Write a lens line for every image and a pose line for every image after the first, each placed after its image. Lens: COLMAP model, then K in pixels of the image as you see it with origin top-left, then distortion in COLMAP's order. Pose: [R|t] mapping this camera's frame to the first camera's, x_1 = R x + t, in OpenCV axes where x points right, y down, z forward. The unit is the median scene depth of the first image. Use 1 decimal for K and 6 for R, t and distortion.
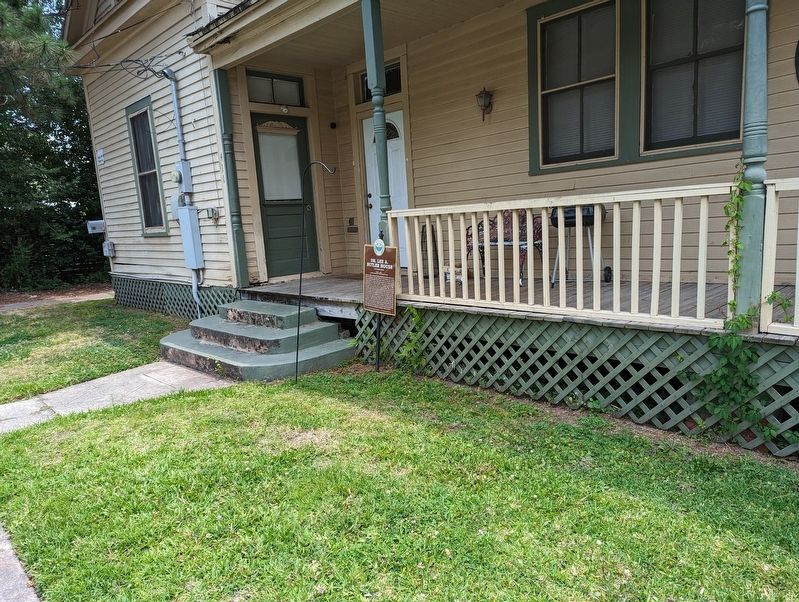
lens RADIAL K [[569.9, 0, 399.5], [0, 569.9, 301.0], [0, 0, 1]] dist [0.044167, -0.001493]
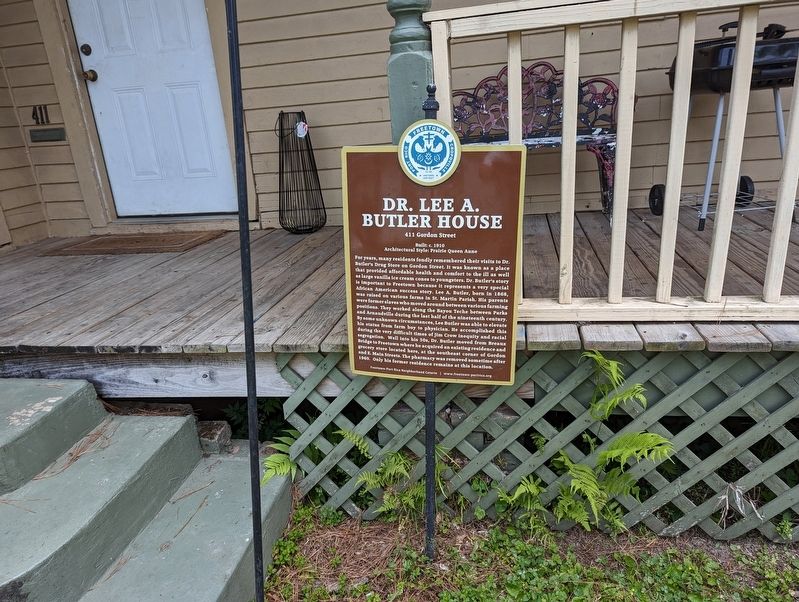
lens RADIAL K [[569.9, 0, 399.5], [0, 569.9, 301.0], [0, 0, 1]] dist [0.044167, -0.001493]
pose [[0.815429, -0.178550, 0.550632, -0.188600], [0.108427, 0.981516, 0.157701, -0.063128], [-0.568612, -0.068890, 0.819716, 0.711552]]
